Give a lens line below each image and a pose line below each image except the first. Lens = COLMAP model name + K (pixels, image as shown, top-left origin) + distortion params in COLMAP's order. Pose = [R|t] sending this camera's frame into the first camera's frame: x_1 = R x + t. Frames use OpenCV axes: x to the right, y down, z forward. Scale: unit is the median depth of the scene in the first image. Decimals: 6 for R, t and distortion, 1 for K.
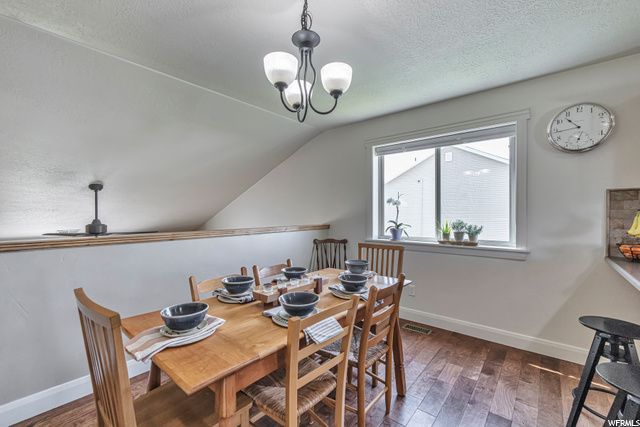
lens RADIAL K [[275.0, 0, 320.0], [0, 275.0, 216.9], [0, 0, 1]] dist [-0.002011, -0.000254]
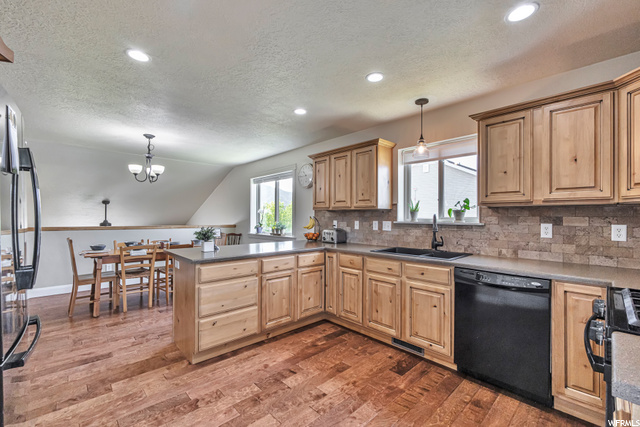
lens RADIAL K [[275.0, 0, 320.0], [0, 275.0, 216.9], [0, 0, 1]] dist [-0.002011, -0.000254]
pose [[0.992065, 0.007187, -0.125524, 1.007786], [-0.009682, 0.999767, -0.019275, 0.011130], [0.125356, 0.020338, 0.991903, -0.766963]]
